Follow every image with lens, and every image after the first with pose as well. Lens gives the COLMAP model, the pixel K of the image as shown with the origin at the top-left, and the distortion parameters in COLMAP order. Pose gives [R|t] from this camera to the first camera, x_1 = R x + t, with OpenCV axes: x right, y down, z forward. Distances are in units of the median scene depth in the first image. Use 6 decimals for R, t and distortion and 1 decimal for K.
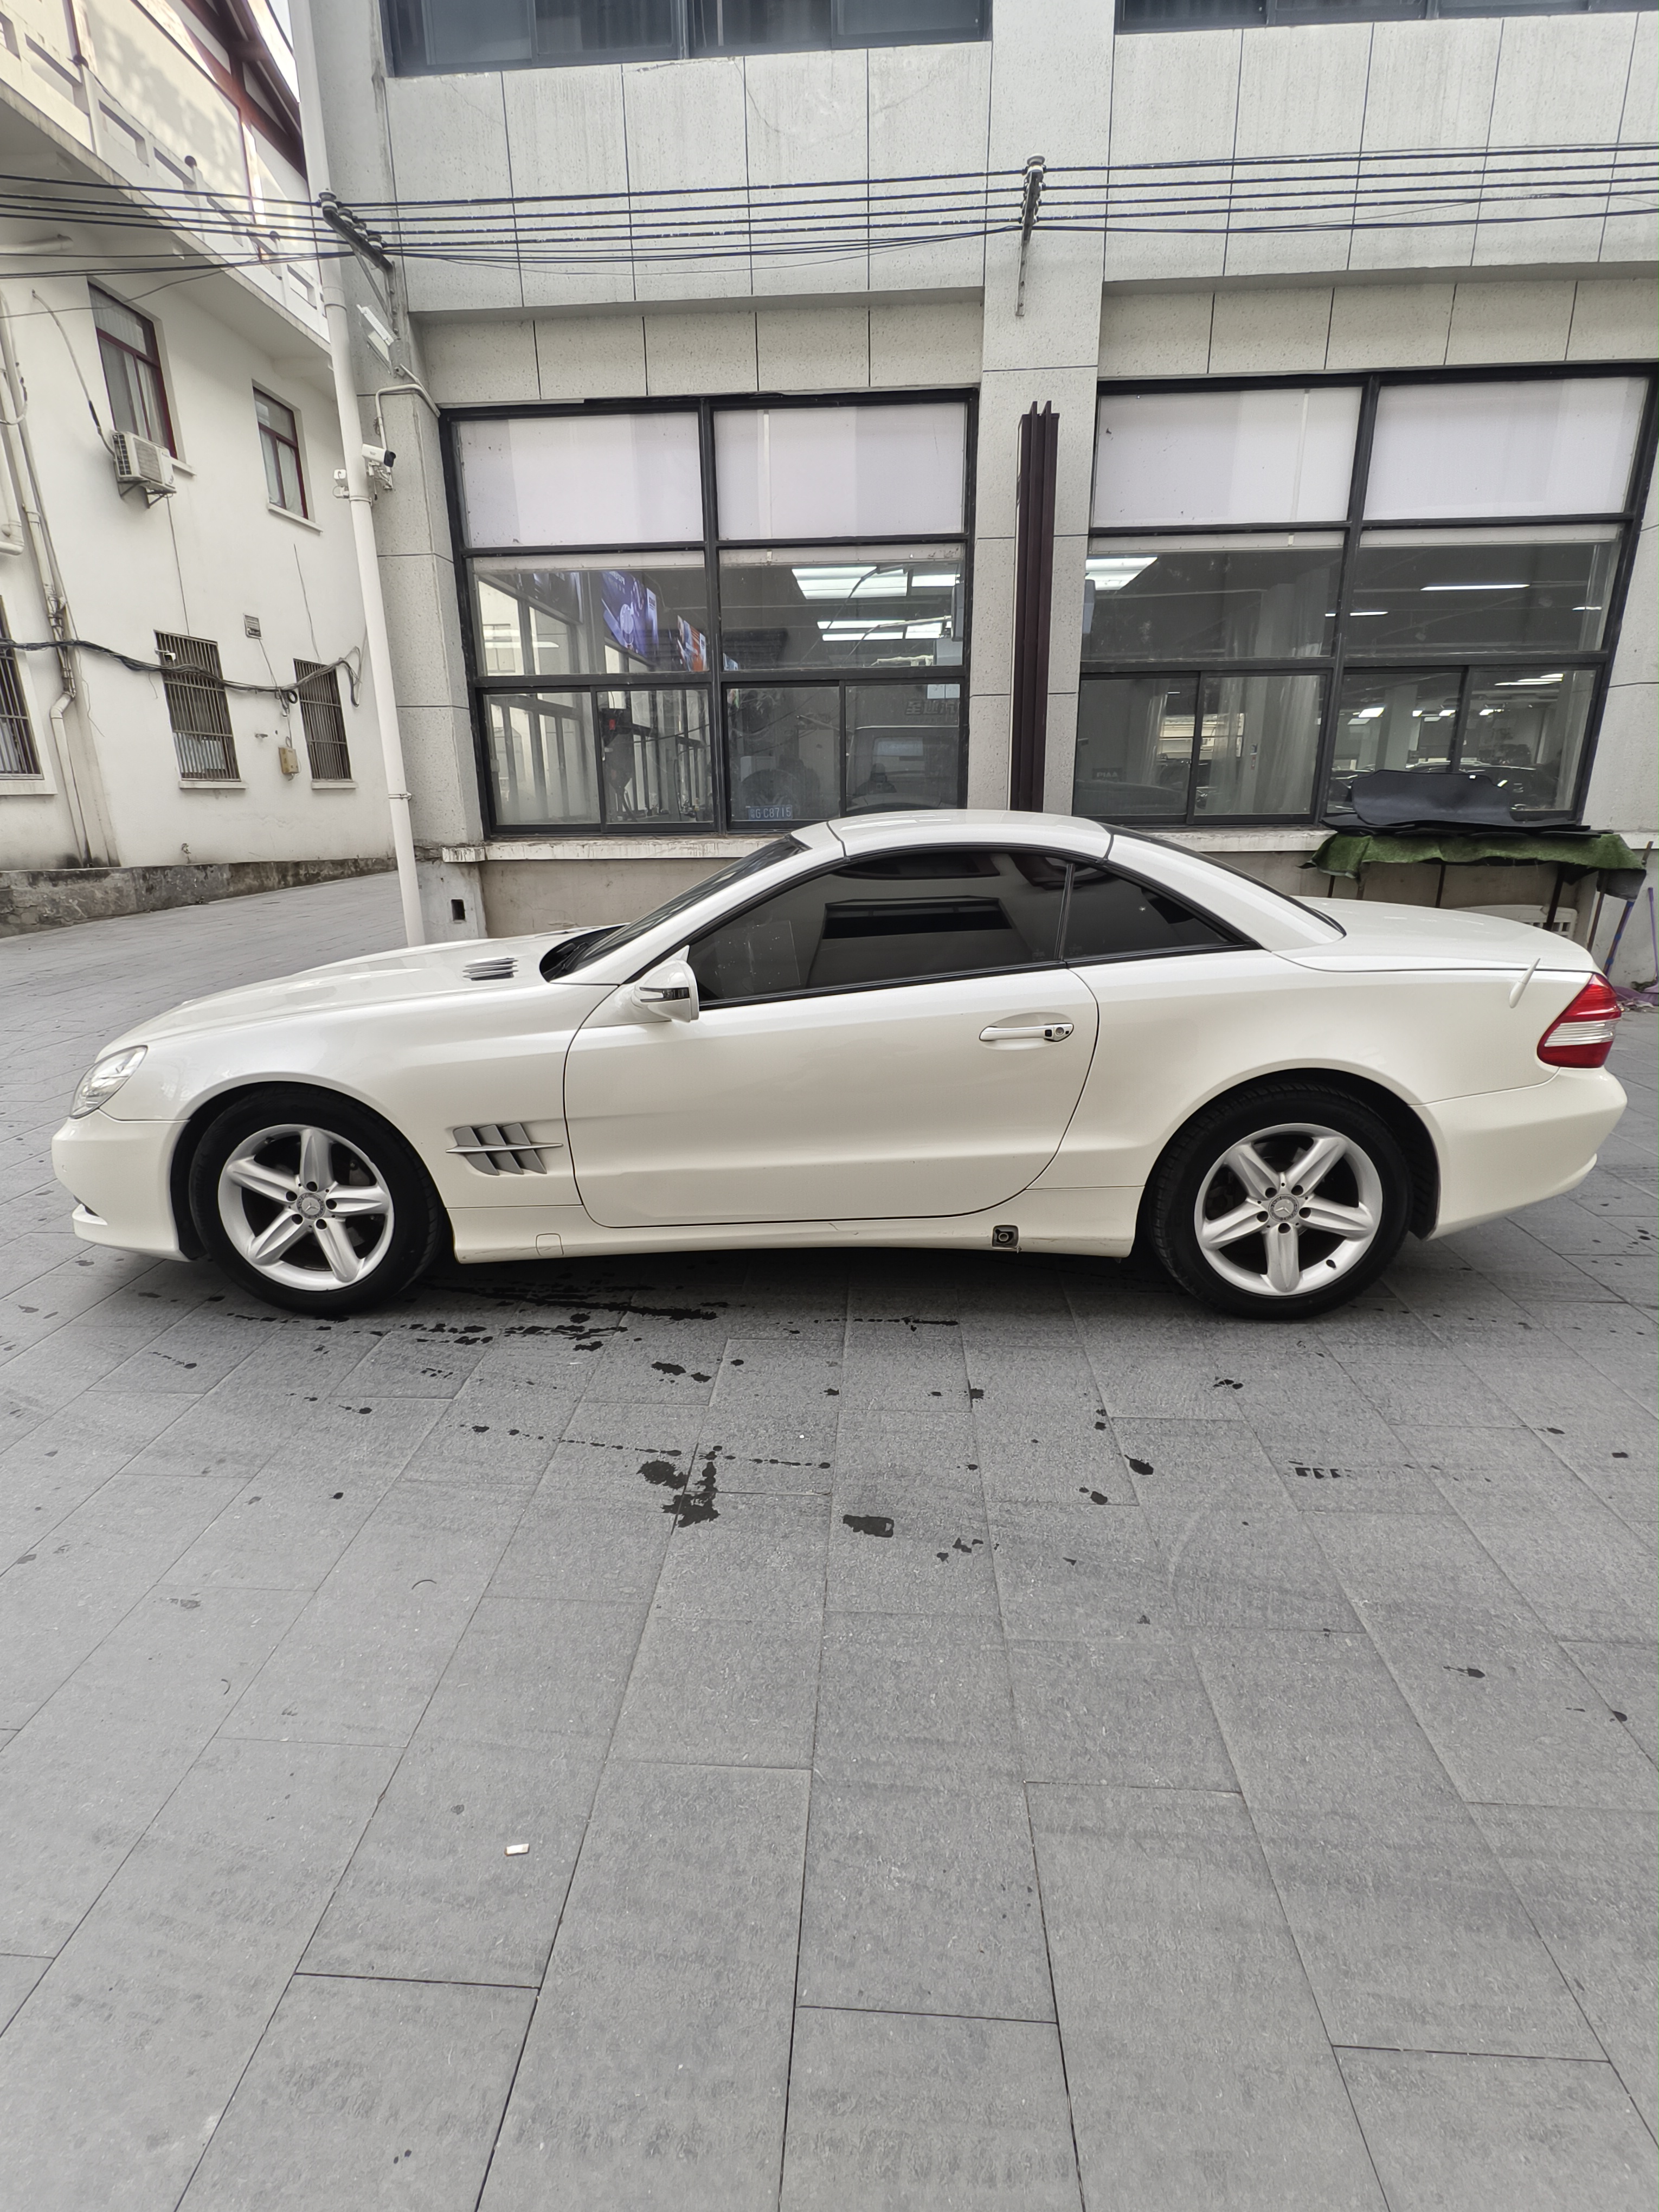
lens RADIAL K [[1017.3, 0, 821.3], [0, 1017.3, 1108.4], [0, 0, 1]] dist [0.002993, -0.003540]
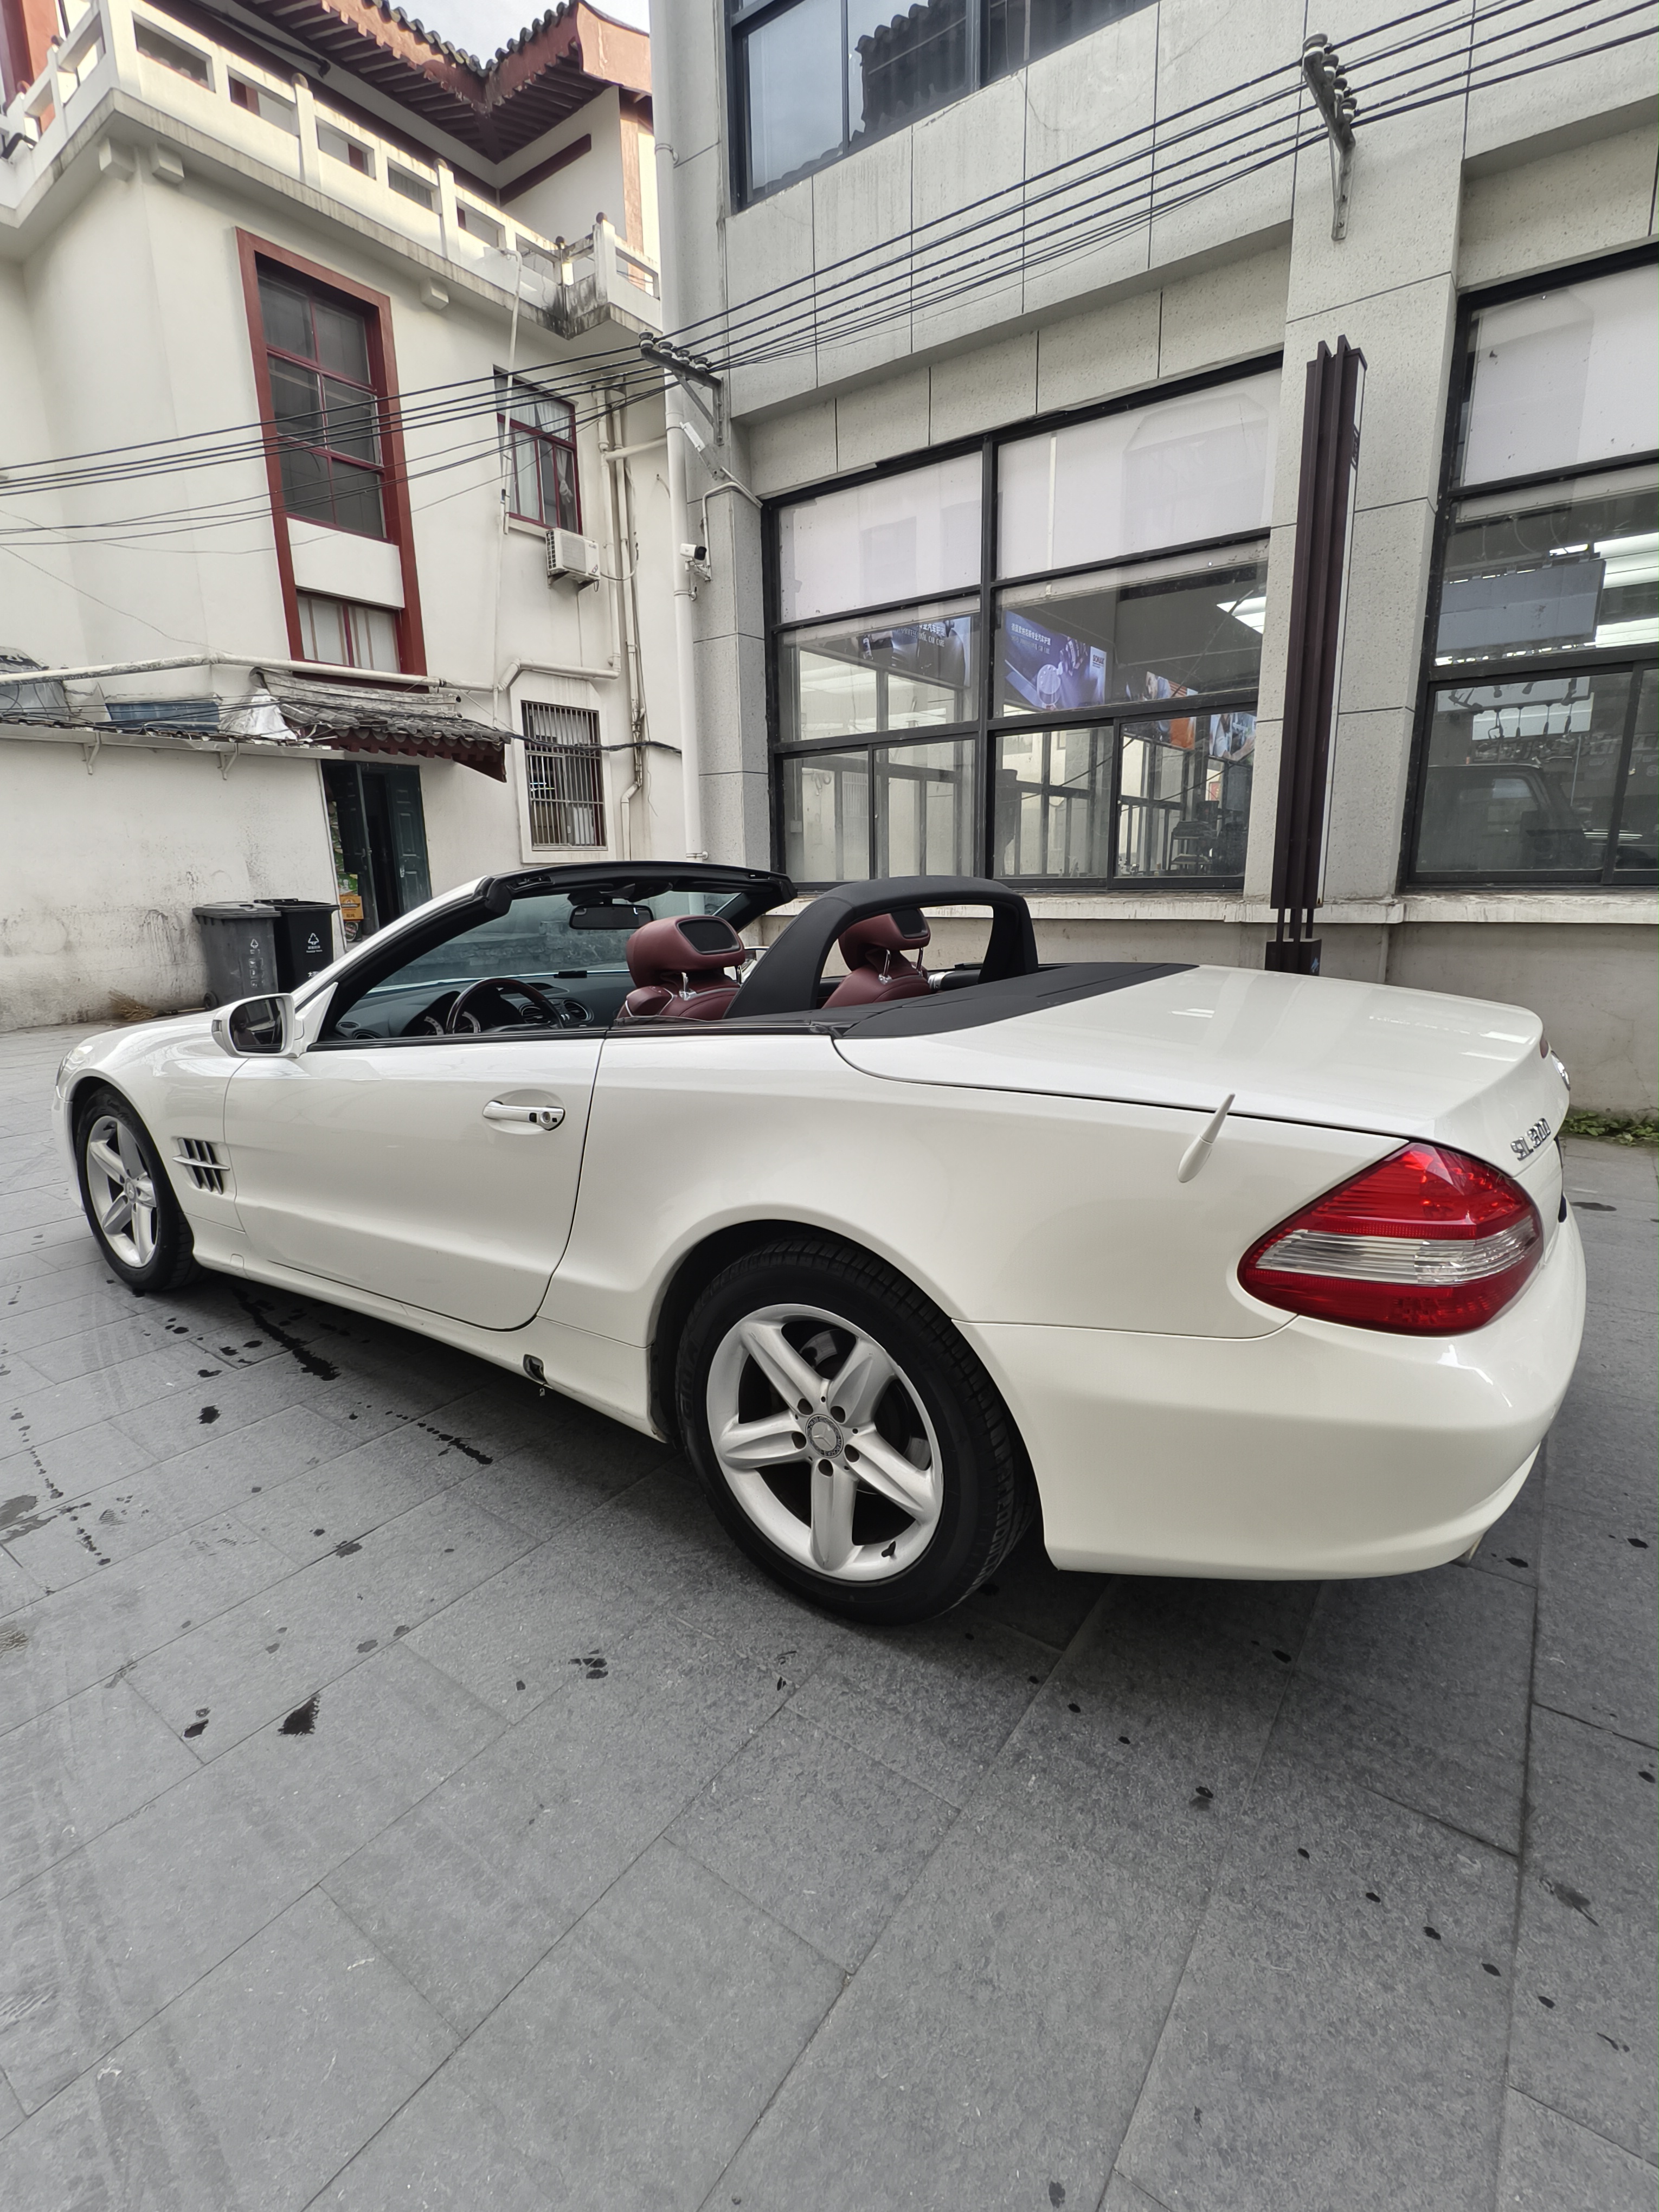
lens RADIAL K [[1017.3, 0, 820.6], [0, 1017.3, 1109.0], [0, 0, 1]] dist [0.002993, -0.003540]
pose [[0.843936, 0.119758, -0.522905, 0.347781], [-0.153835, 0.987851, -0.022039, -0.041552], [0.513913, 0.099040, 0.852106, 0.196185]]
